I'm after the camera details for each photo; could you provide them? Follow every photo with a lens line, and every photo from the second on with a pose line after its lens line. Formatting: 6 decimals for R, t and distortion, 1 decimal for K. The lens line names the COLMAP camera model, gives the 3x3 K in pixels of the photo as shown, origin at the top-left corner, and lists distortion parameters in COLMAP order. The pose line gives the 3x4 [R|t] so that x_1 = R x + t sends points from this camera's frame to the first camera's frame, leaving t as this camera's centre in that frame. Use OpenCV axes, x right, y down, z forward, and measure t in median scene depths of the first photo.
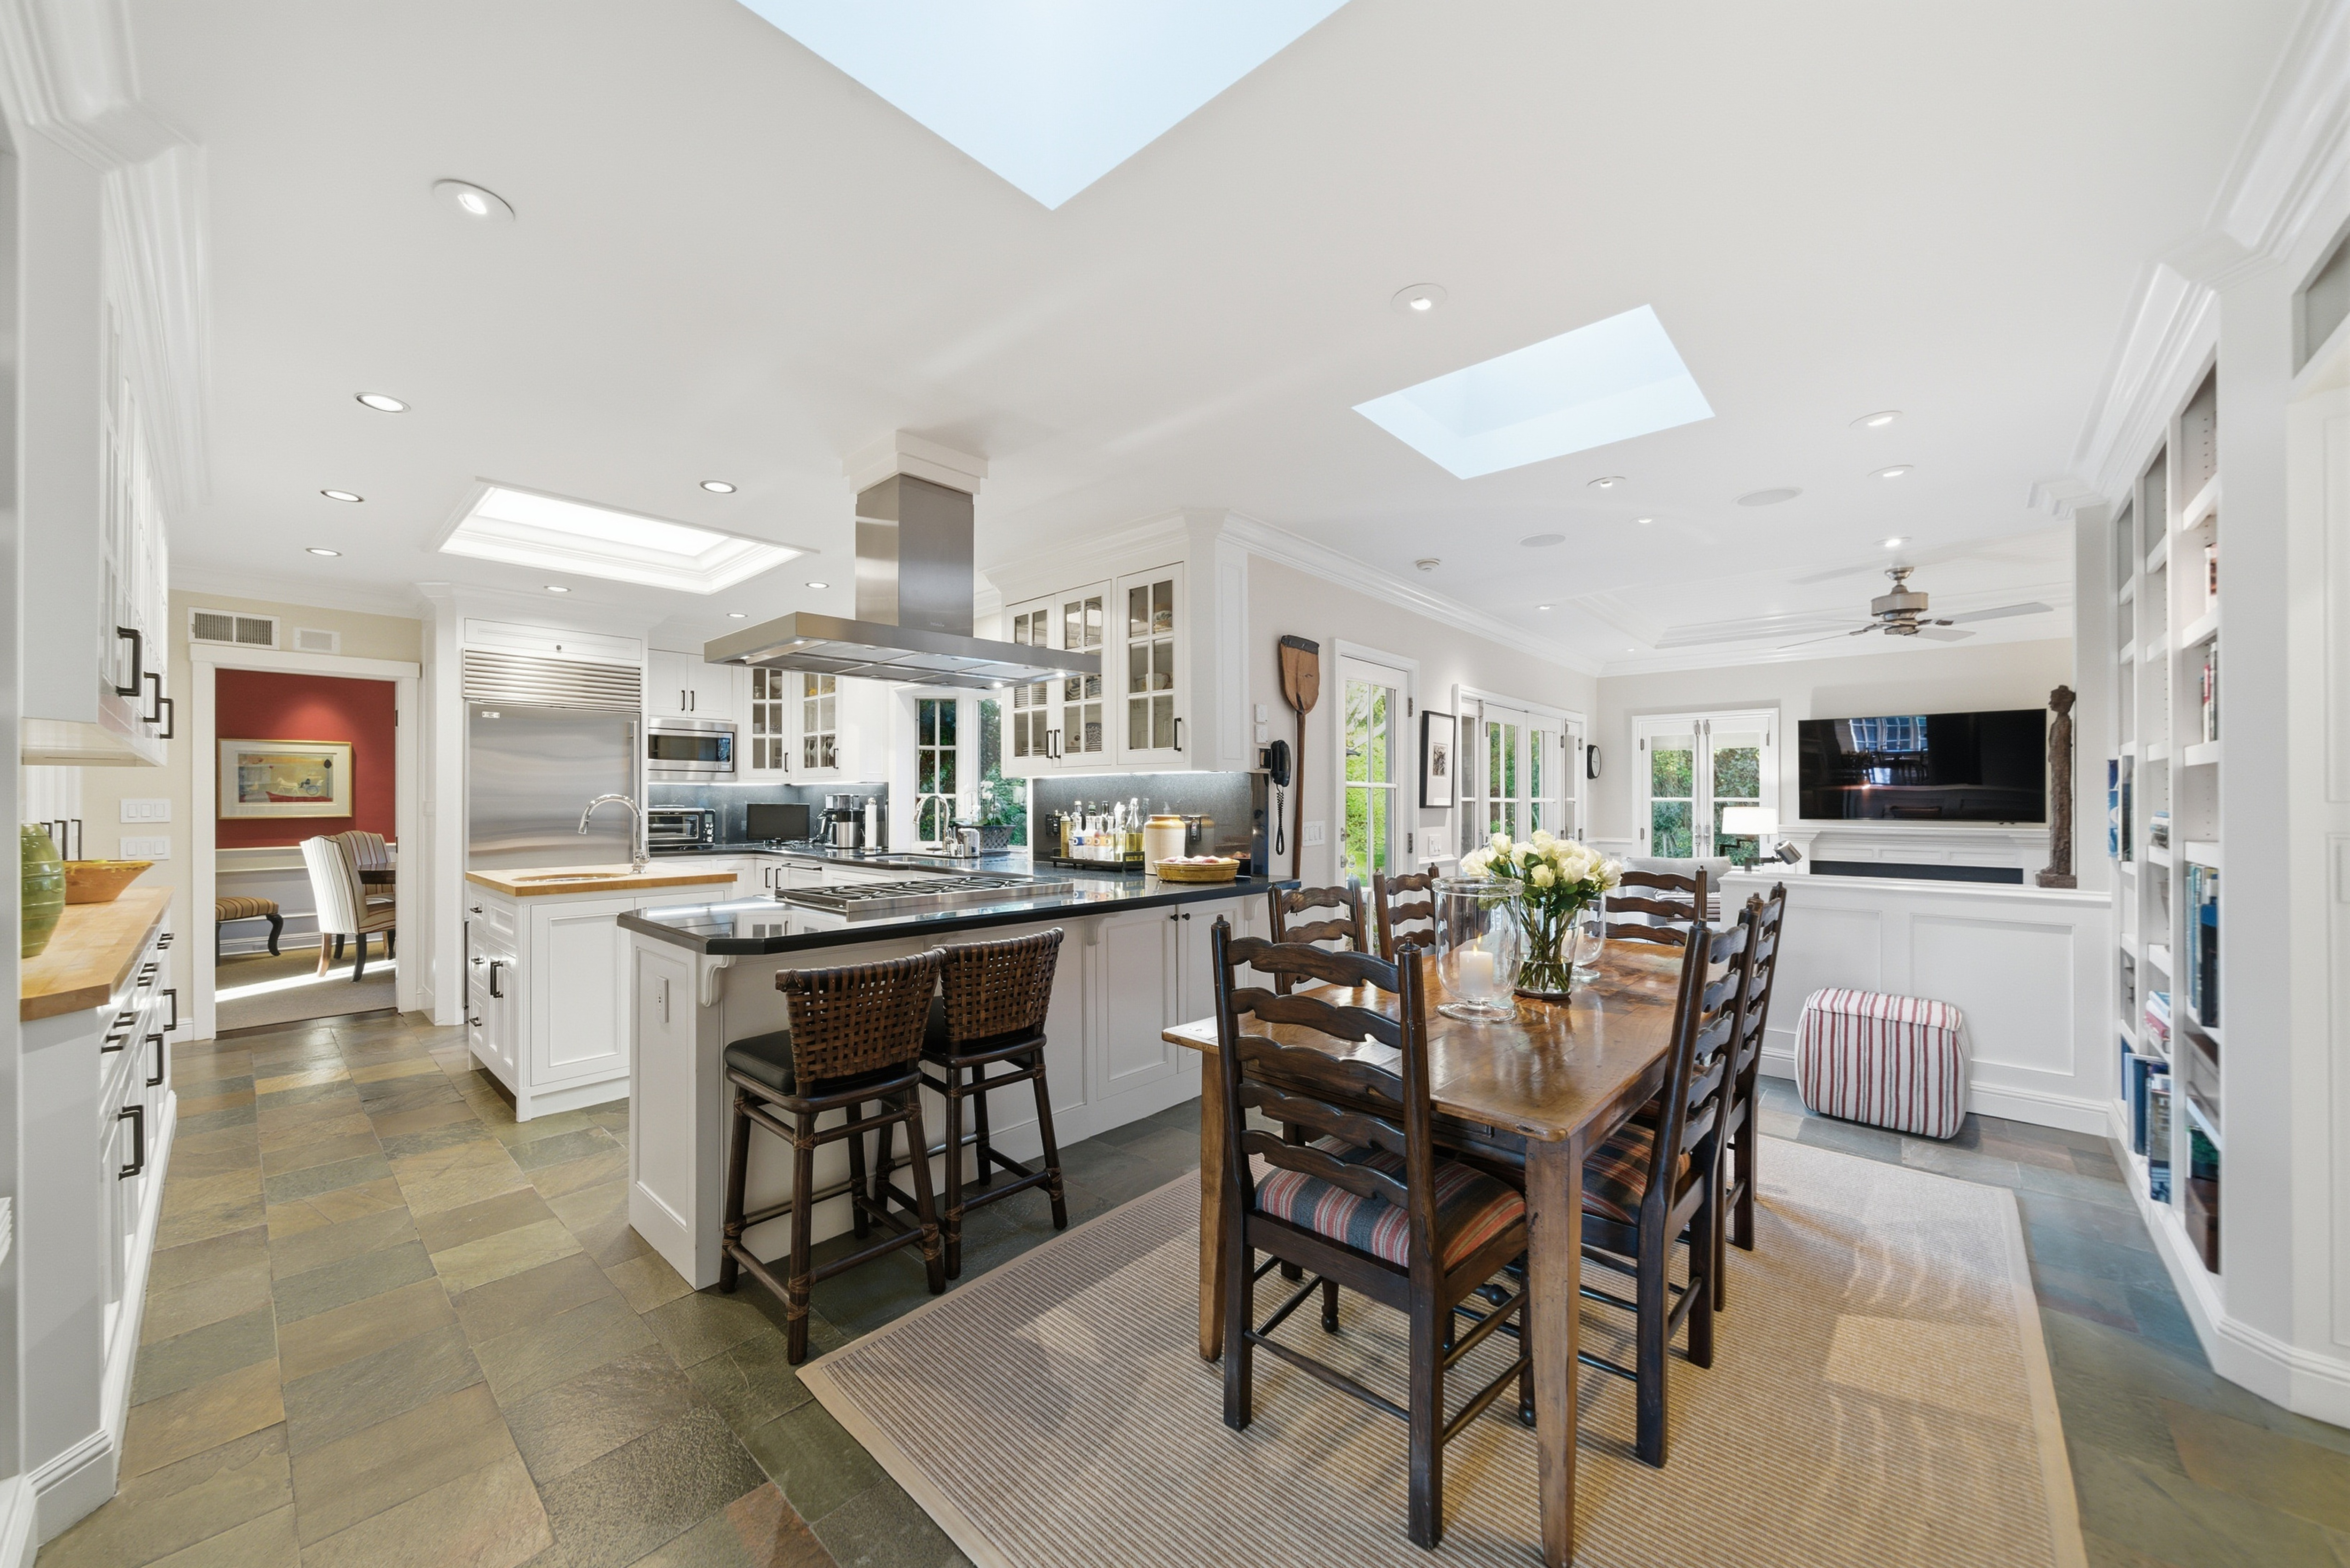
lens RADIAL K [[864.3, 0, 1162.8], [0, 864.3, 800.7], [0, 0, 1]] dist [-0.006524, 0.000867]
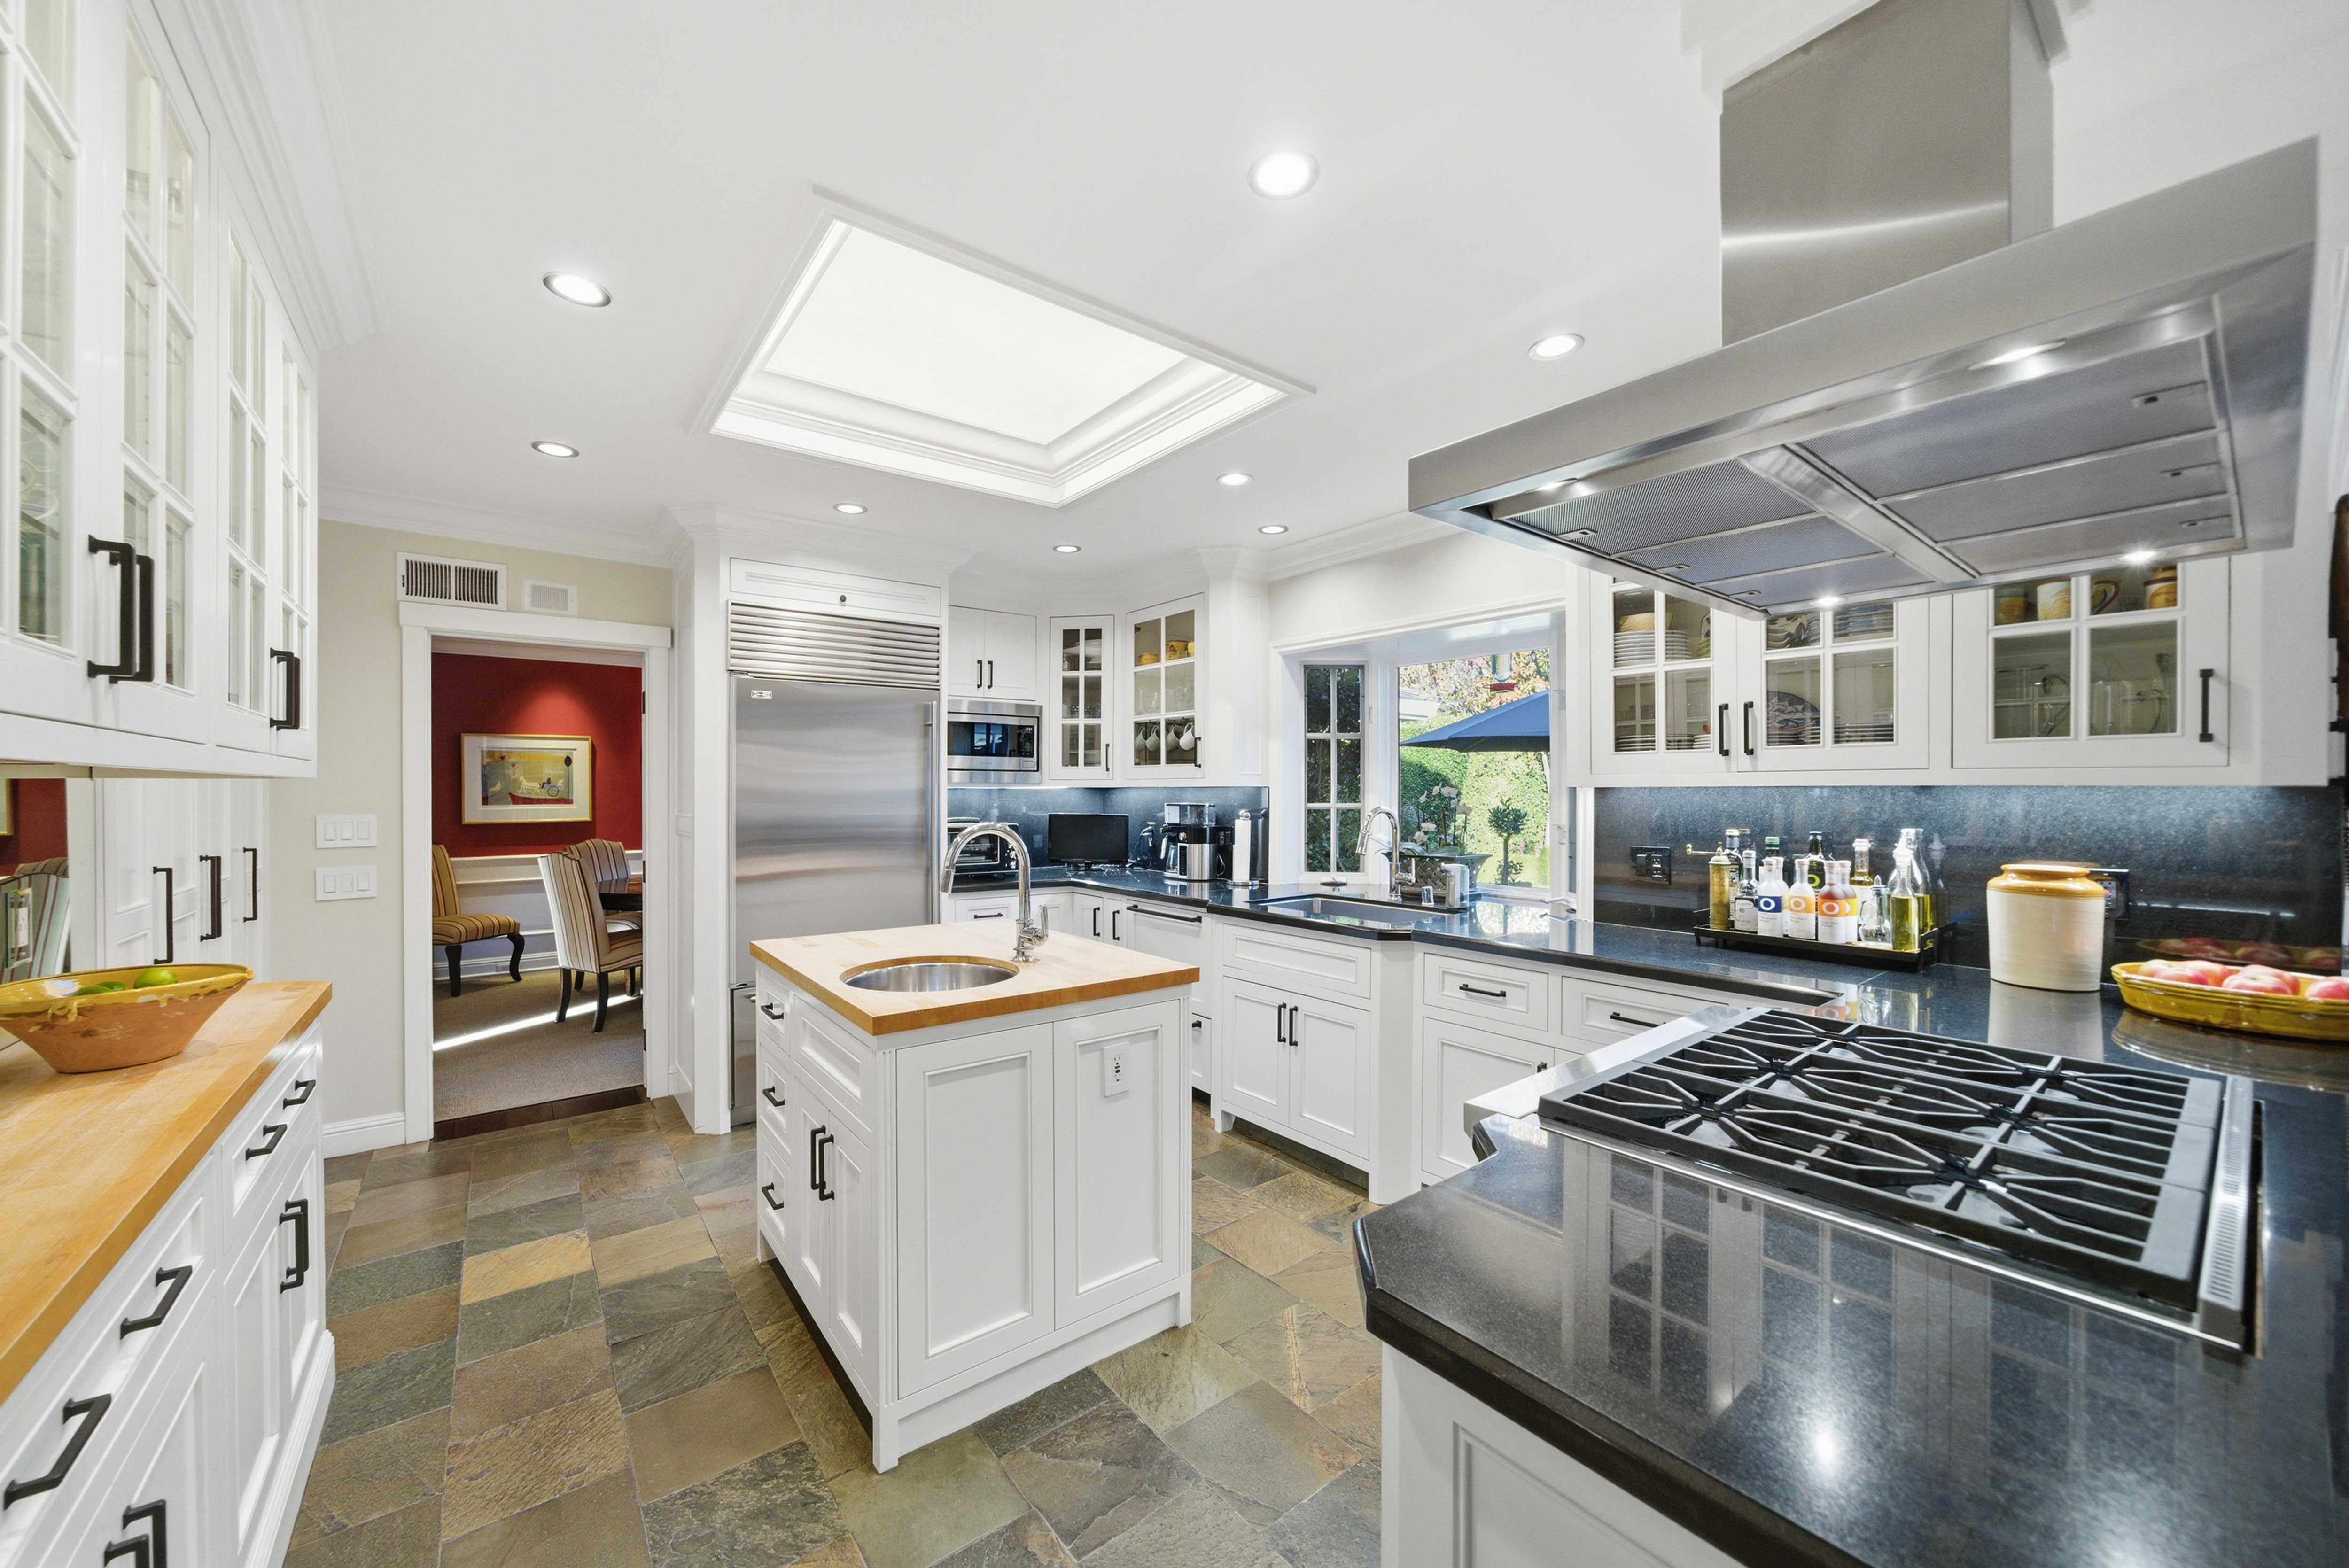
lens RADIAL K [[863.8, 0, 1134.8], [0, 863.8, 799.1], [0, 0, 1]] dist [-0.006524, 0.000867]
pose [[0.981470, 0.004548, -0.191560, -0.327407], [-0.002511, 0.999938, 0.010877, -0.021128], [0.191597, -0.010194, 0.981421, 0.345608]]
